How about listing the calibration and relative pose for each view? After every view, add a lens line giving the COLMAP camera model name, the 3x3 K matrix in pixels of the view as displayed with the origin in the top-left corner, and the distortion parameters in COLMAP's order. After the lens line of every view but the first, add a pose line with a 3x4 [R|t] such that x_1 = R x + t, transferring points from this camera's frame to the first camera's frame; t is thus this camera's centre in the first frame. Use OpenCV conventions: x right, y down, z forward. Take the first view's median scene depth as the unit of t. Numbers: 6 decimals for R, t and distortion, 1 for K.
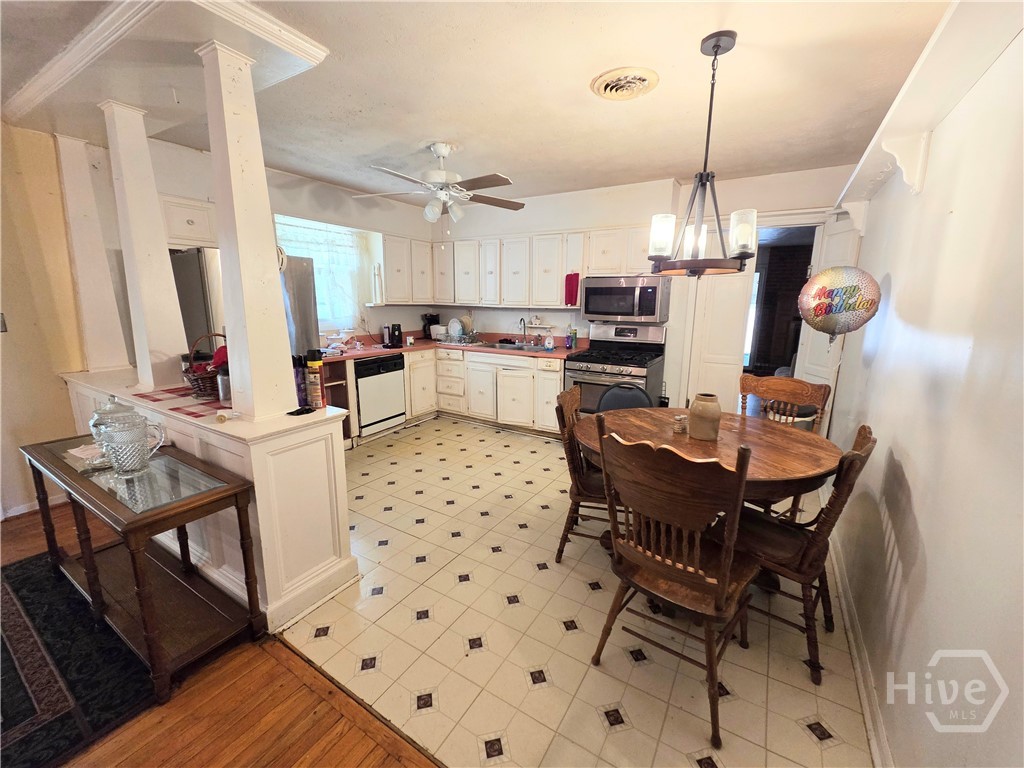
lens RADIAL K [[418.1, 0, 517.6], [0, 418.1, 383.3], [0, 0, 1]] dist [0.001784, -0.000768]
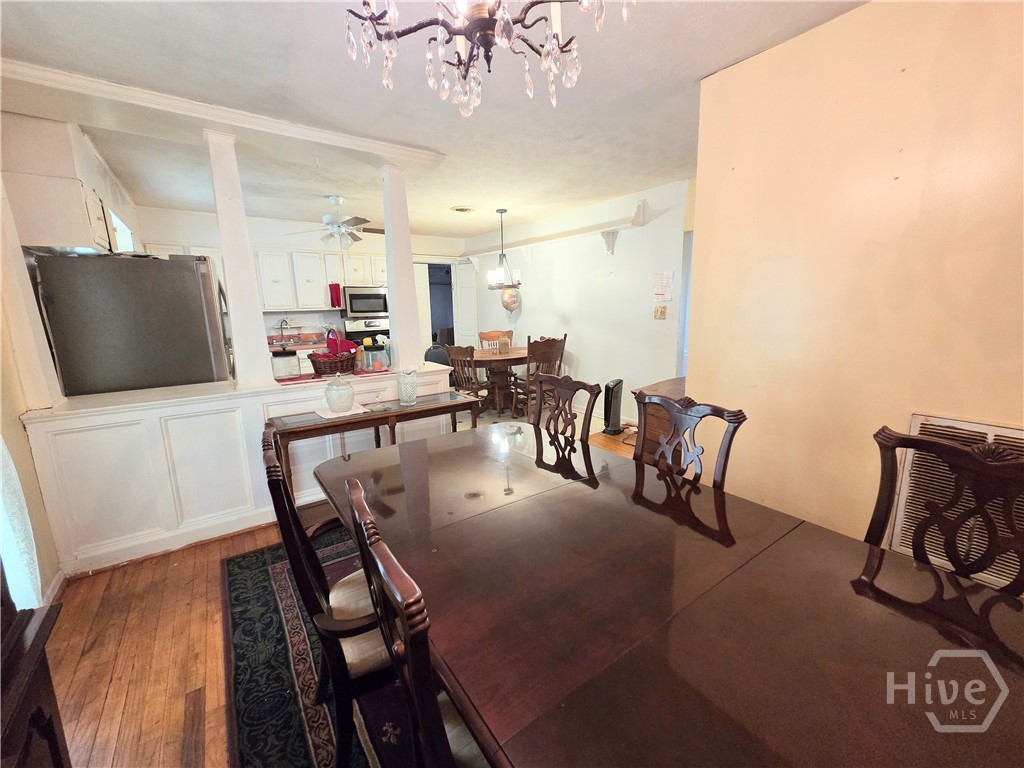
lens RADIAL K [[418.1, 0, 517.6], [0, 418.1, 383.3], [0, 0, 1]] dist [0.001784, -0.000768]
pose [[0.384948, -0.195923, 0.901903, -1.935368], [0.203500, 0.971176, 0.124114, 0.007018], [-0.900224, 0.135760, 0.413723, -0.111980]]
